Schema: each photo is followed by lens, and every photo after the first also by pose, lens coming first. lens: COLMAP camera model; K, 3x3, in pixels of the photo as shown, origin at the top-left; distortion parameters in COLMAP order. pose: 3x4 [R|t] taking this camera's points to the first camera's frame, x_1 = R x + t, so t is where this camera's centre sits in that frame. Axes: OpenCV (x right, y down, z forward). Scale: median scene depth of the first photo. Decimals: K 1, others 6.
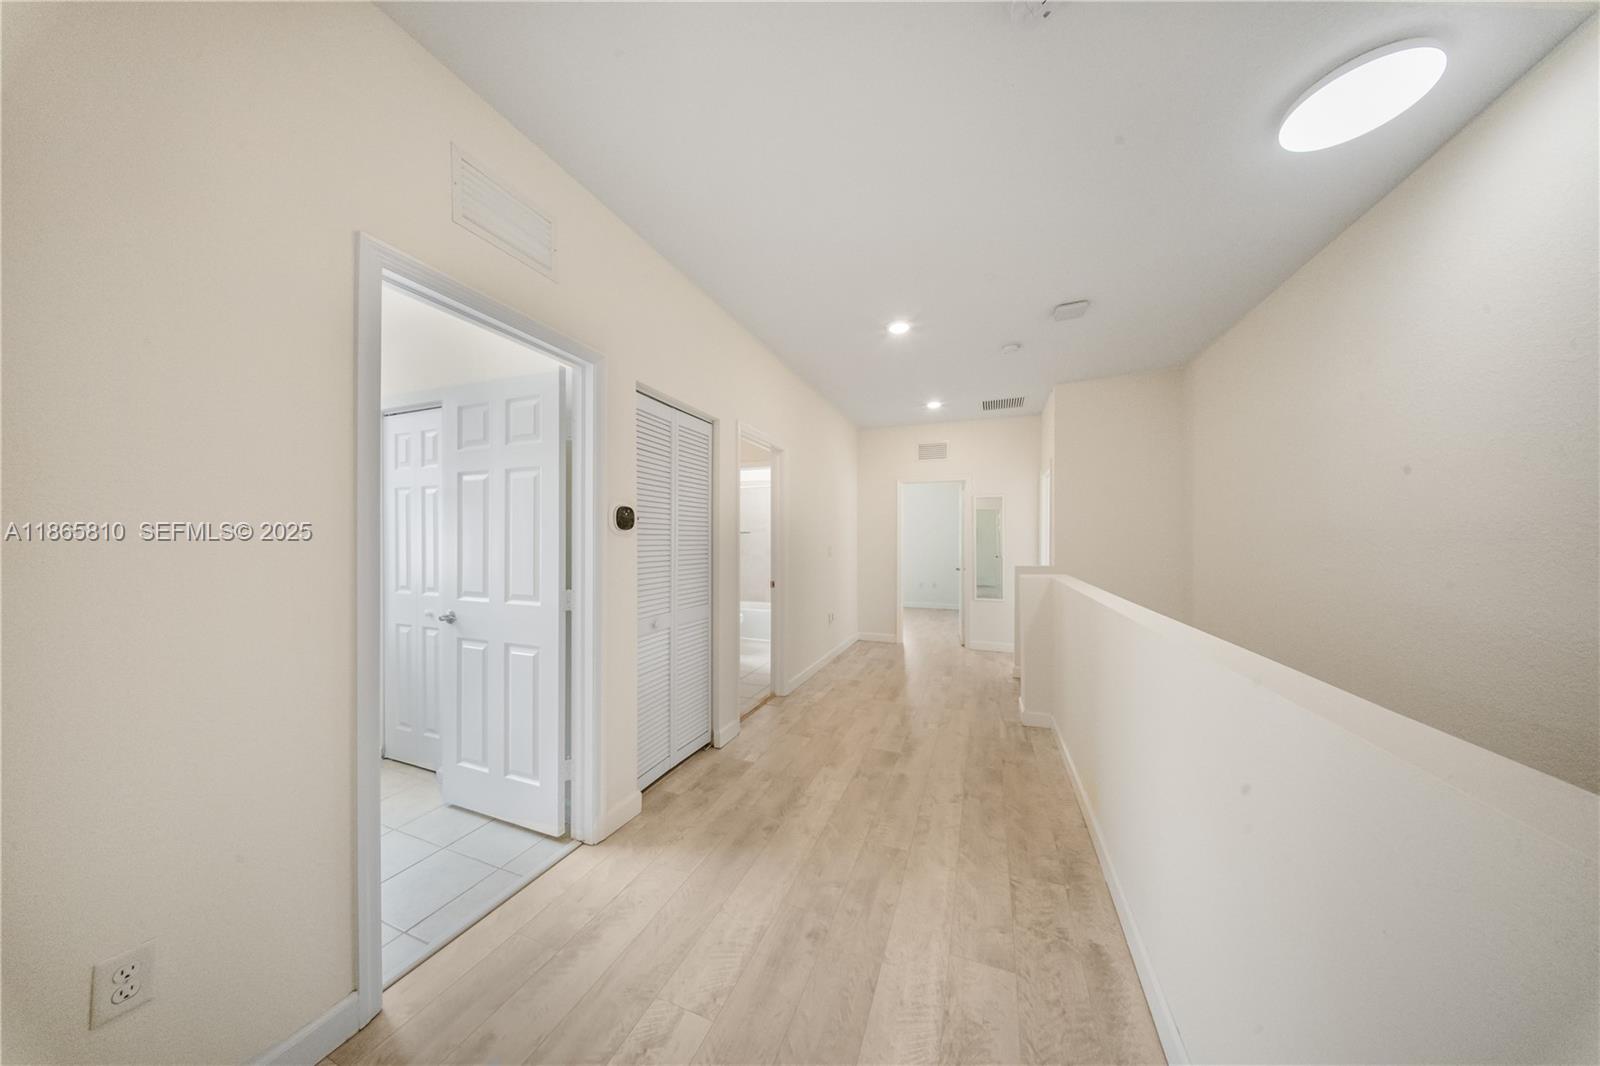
lens RADIAL K [[484.4, 0, 807.0], [0, 484.4, 545.7], [0, 0, 1]] dist [0.000360, -0.000165]
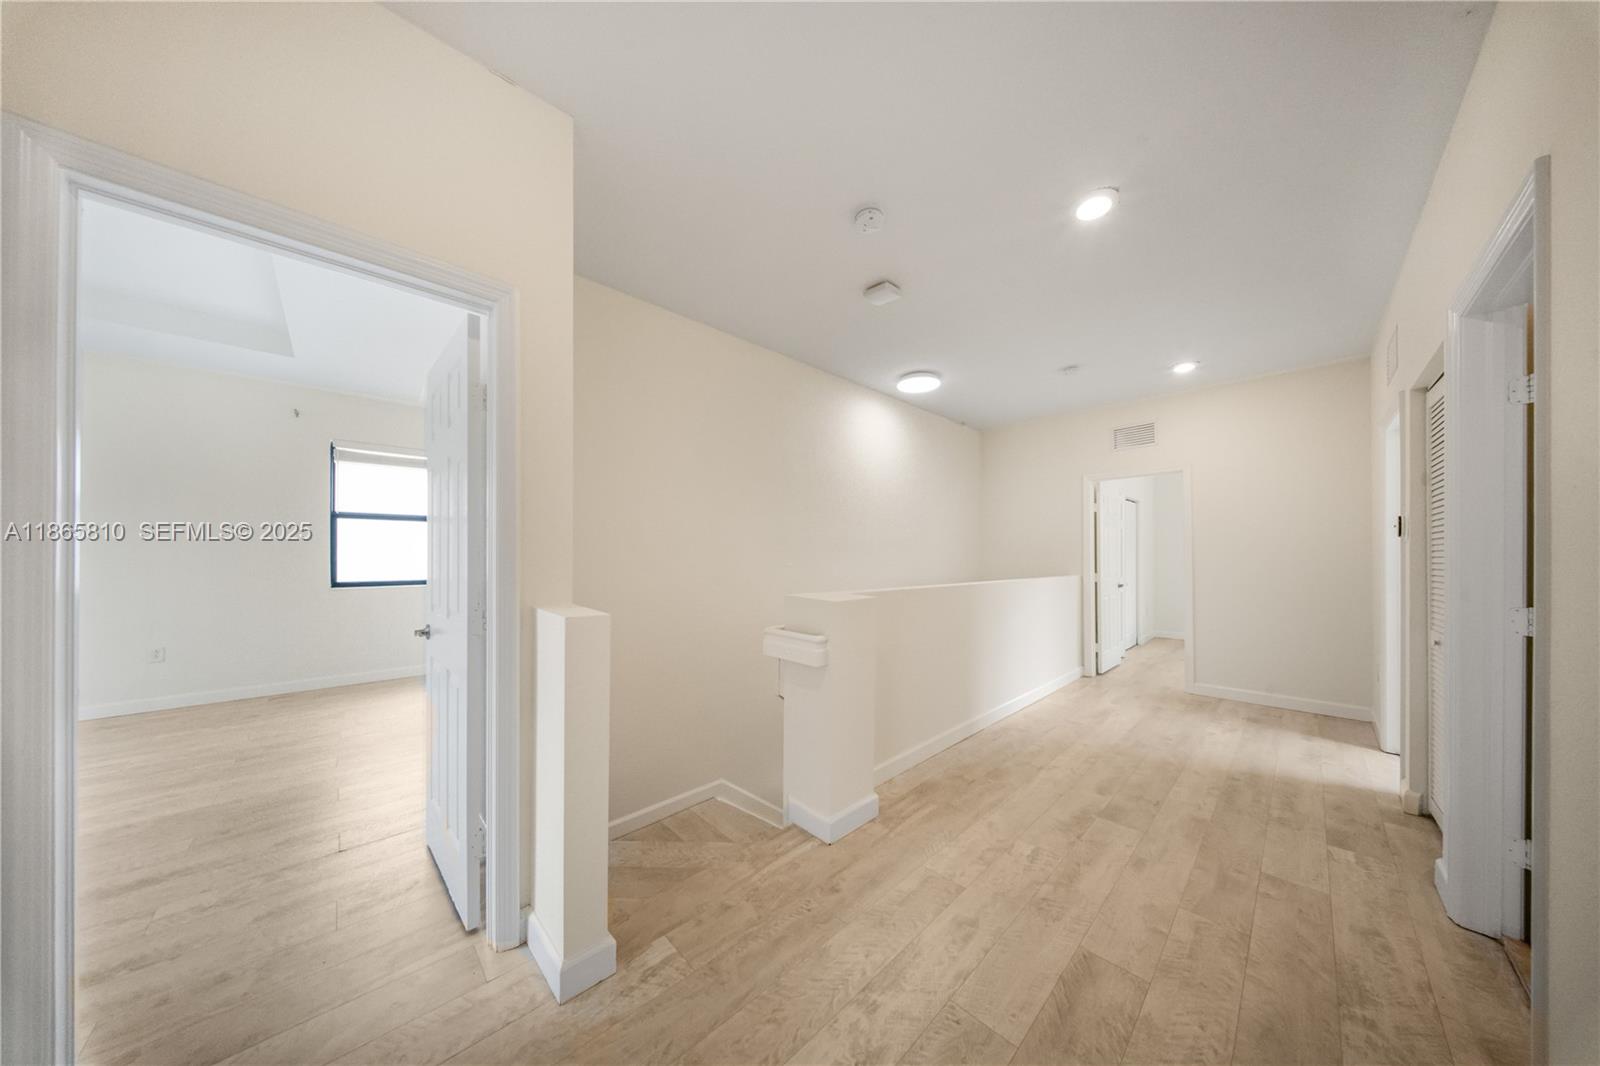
lens RADIAL K [[484.4, 0, 807.0], [0, 484.4, 545.7], [0, 0, 1]] dist [0.000360, -0.000165]
pose [[-0.901184, -0.004186, 0.433417, 0.301479], [-0.003989, 0.999991, 0.001364, -0.011595], [-0.433418, -0.000500, -0.901193, 2.079728]]
